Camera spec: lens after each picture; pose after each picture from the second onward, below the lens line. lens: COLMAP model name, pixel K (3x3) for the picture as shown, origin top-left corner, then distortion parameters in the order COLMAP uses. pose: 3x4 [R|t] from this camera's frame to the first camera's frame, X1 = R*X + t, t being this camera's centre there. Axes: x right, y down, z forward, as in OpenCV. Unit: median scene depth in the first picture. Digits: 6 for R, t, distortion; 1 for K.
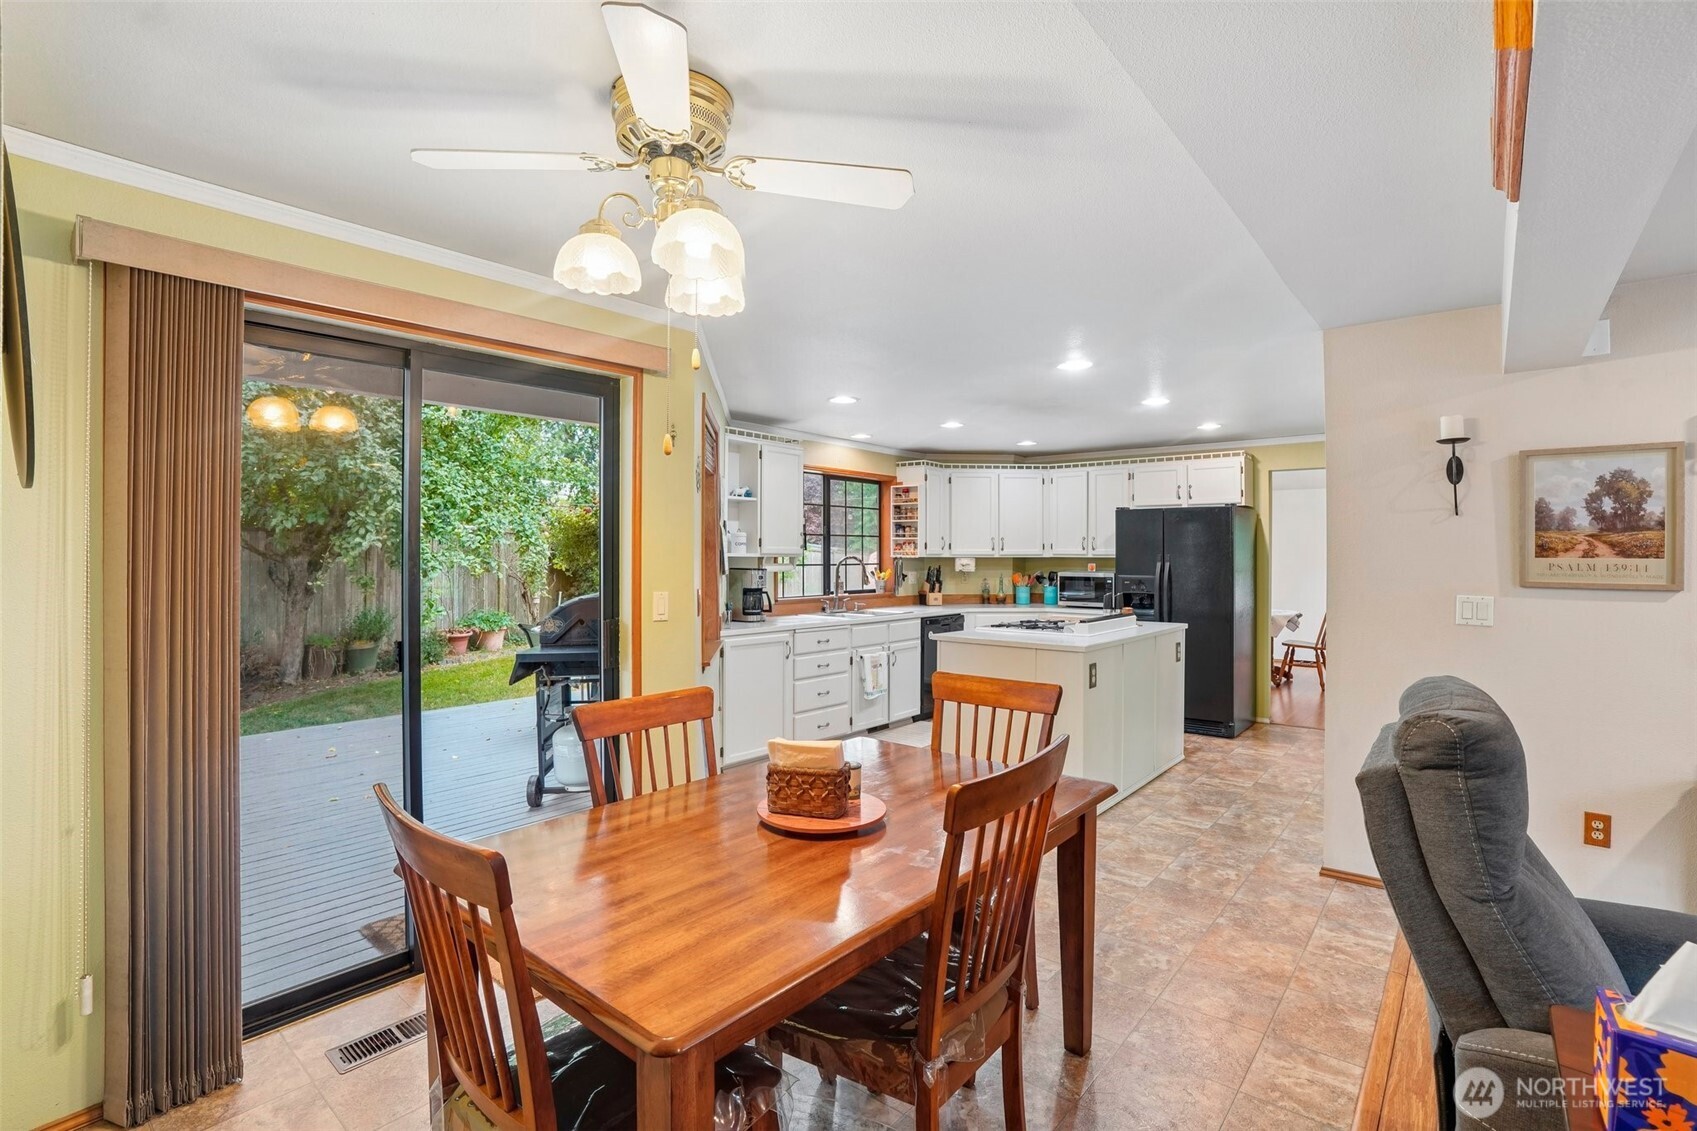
lens RADIAL K [[791.6, 0, 837.9], [0, 791.6, 556.4], [0, 0, 1]] dist [-0.077588, 0.033839]
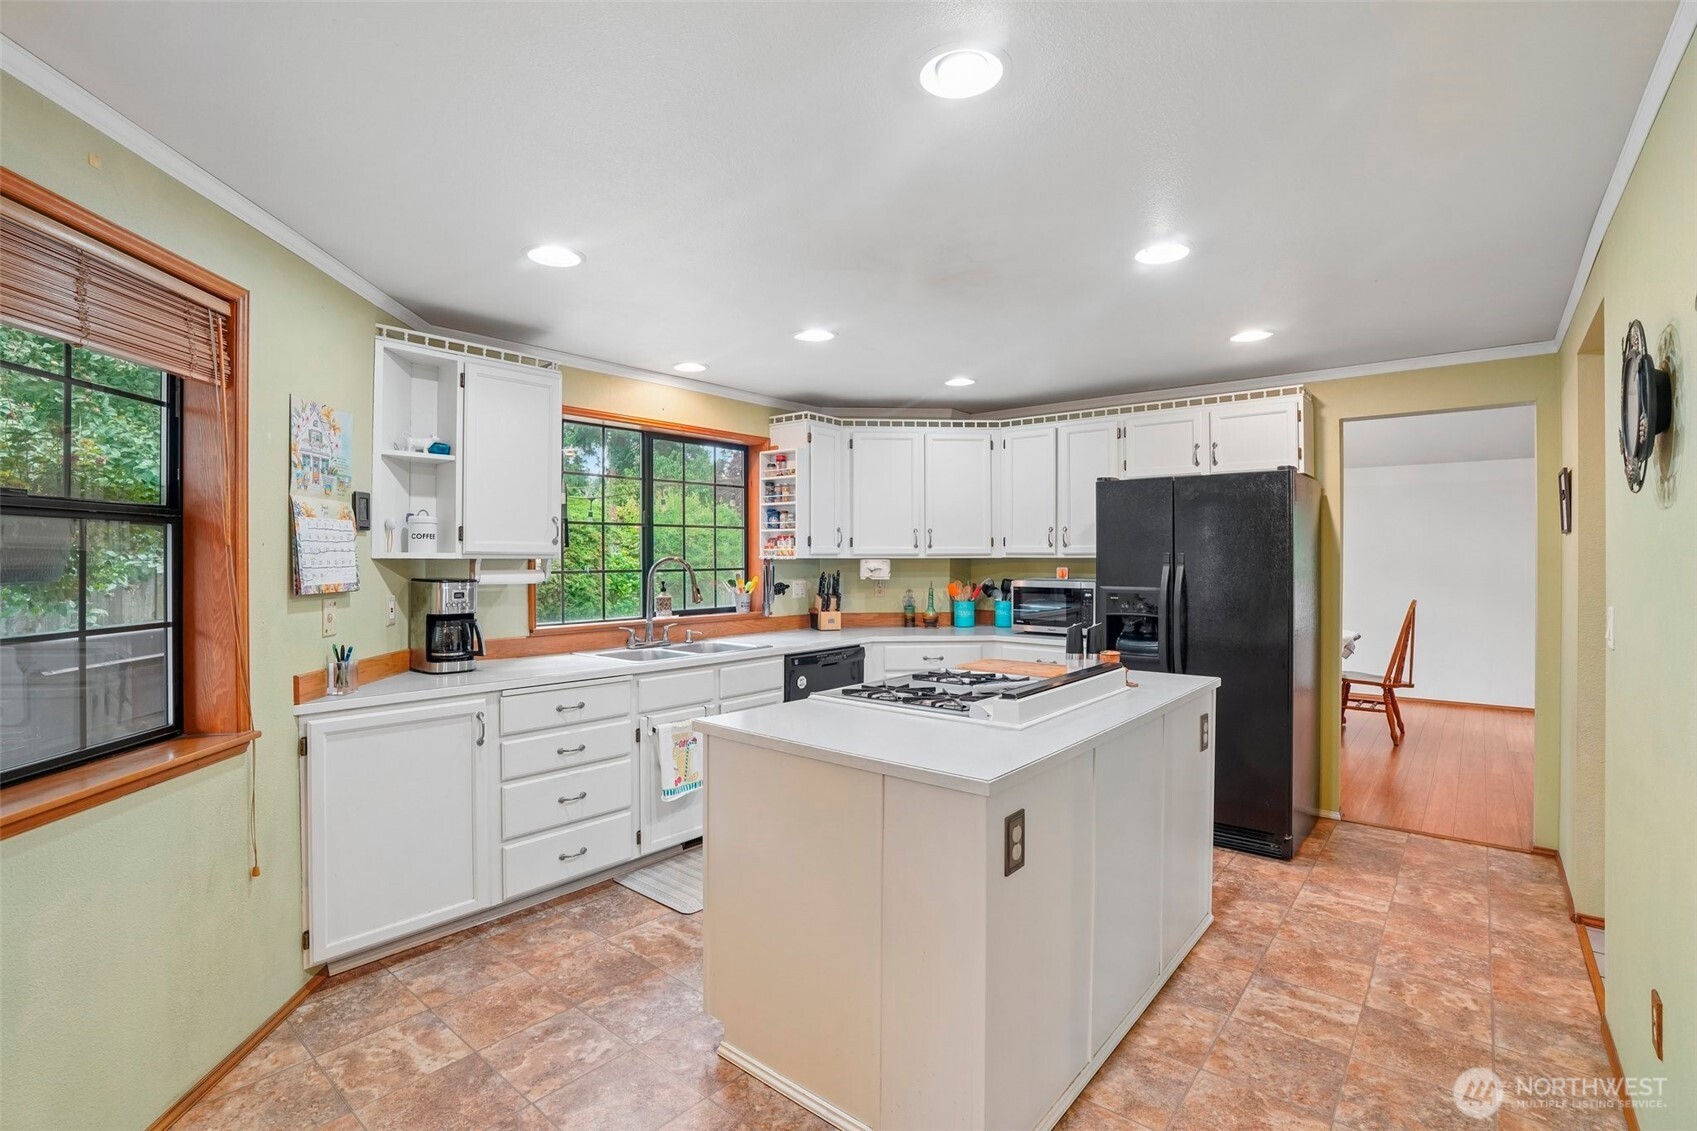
lens RADIAL K [[791.6, 0, 837.9], [0, 791.6, 556.4], [0, 0, 1]] dist [-0.077588, 0.033839]
pose [[0.999997, -0.002606, -0.000369, 0.134783], [0.002606, 0.999996, -0.001305, 0.000277], [0.000372, 0.001304, 0.999999, 0.340187]]
